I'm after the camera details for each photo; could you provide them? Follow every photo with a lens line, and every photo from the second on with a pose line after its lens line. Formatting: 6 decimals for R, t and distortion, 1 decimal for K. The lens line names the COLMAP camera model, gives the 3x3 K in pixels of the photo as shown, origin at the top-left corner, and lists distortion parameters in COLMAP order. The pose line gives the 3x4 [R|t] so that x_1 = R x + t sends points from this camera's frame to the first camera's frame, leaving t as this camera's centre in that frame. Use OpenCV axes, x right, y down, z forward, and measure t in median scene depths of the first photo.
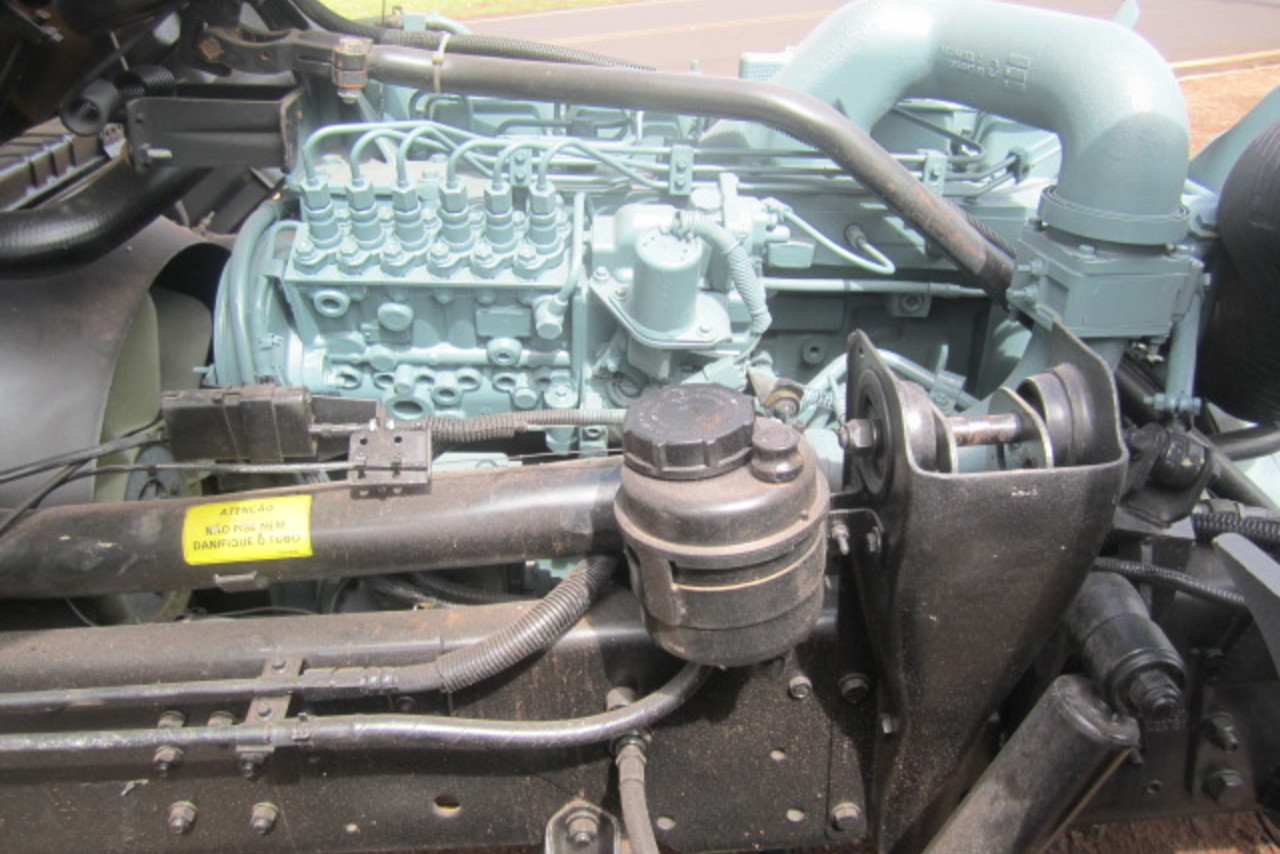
lens RADIAL K [[1069.8, 0, 640.0], [0, 1069.8, 427.0], [0, 0, 1]] dist [-0.067901, 0.023600]
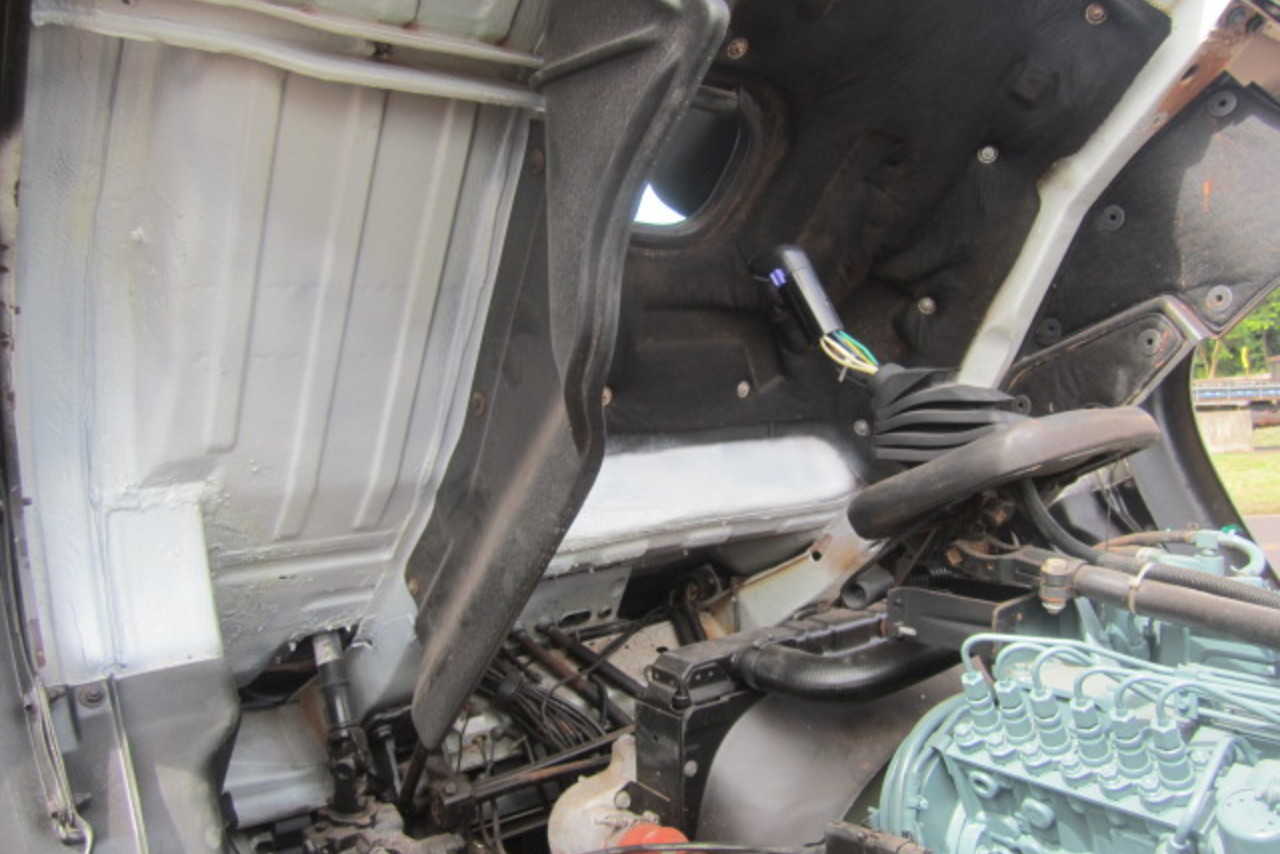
lens RADIAL K [[1069.8, 0, 640.0], [0, 1069.8, 427.0], [0, 0, 1]] dist [-0.067901, 0.023600]
pose [[0.552448, -0.014365, -0.833423, 0.435641], [-0.321048, 0.919046, -0.228652, -0.091321], [0.769239, 0.393888, 0.503114, 0.014610]]
